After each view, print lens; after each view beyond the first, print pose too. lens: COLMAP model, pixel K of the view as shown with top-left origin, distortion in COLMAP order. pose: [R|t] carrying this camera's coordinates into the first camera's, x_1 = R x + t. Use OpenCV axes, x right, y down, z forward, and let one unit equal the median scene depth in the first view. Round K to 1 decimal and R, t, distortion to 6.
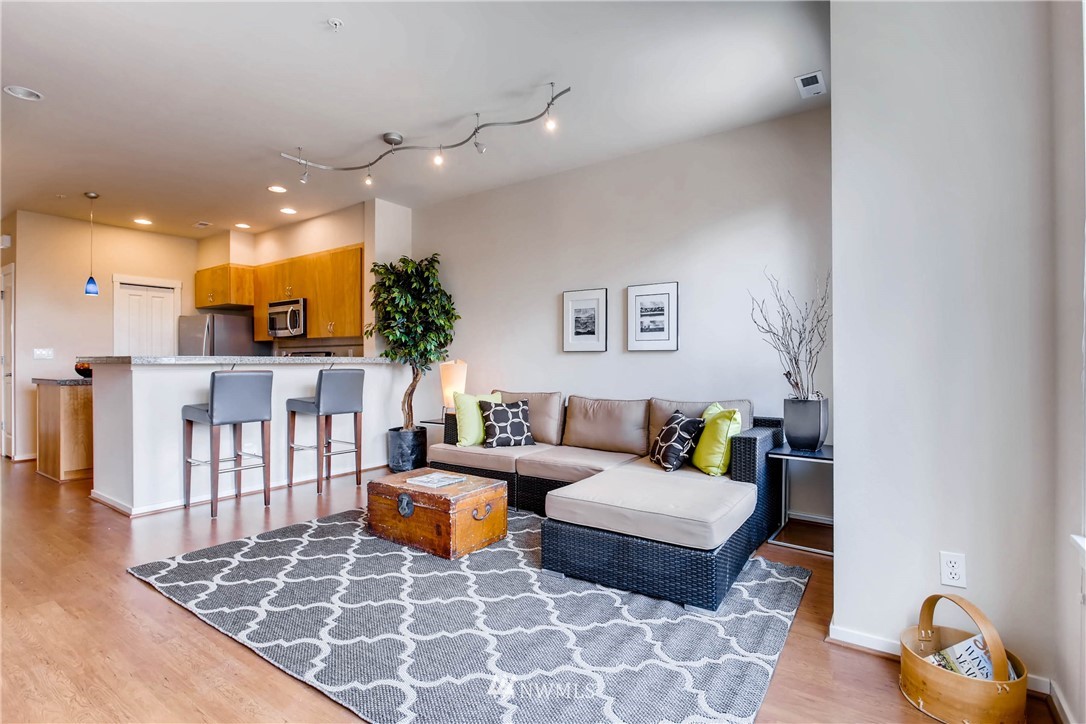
lens RADIAL K [[533.7, 0, 547.8], [0, 533.7, 362.3], [0, 0, 1]] dist [-0.000041, 0.000457]
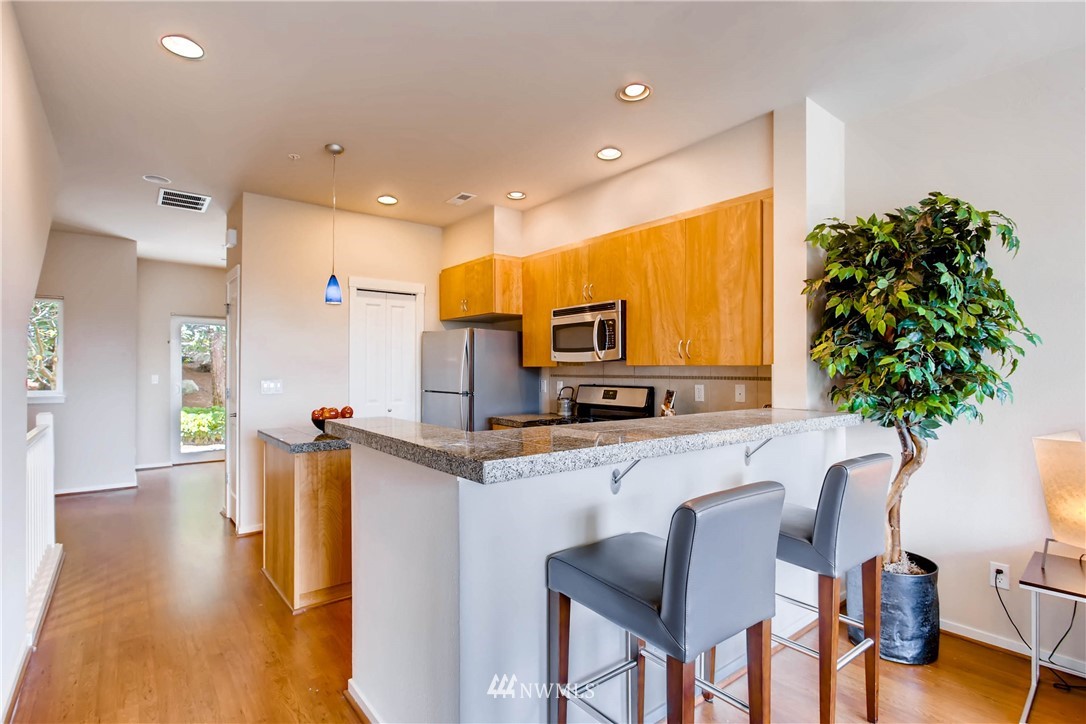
lens RADIAL K [[533.7, 0, 539.6], [0, 533.7, 367.0], [0, 0, 1]] dist [-0.000041, 0.000457]
pose [[0.958913, 0.001869, -0.283695, -0.371609], [-0.003229, 0.999985, -0.004324, -0.040563], [0.283682, 0.005062, 0.958905, 0.388966]]
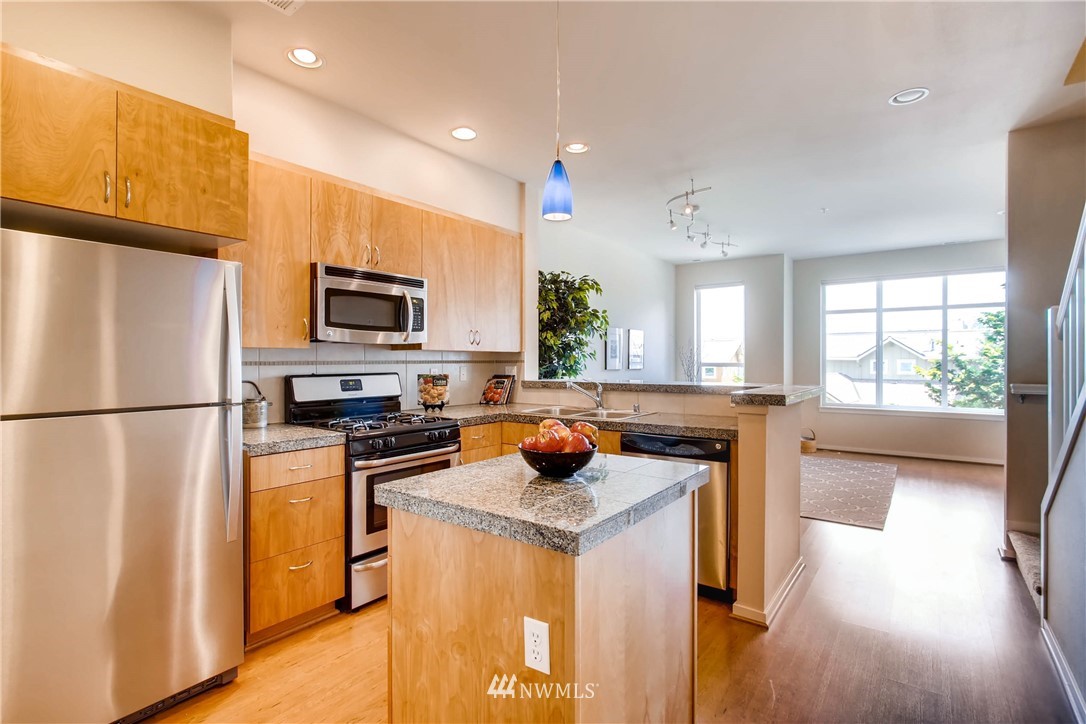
lens RADIAL K [[533.7, 0, 544.2], [0, 533.7, 359.6], [0, 0, 1]] dist [-0.000041, 0.000457]
pose [[0.000541, -0.002628, 0.999996, -1.010232], [-0.007478, 0.999969, 0.002632, -0.037576], [-0.999972, -0.007480, 0.000522, 0.863148]]
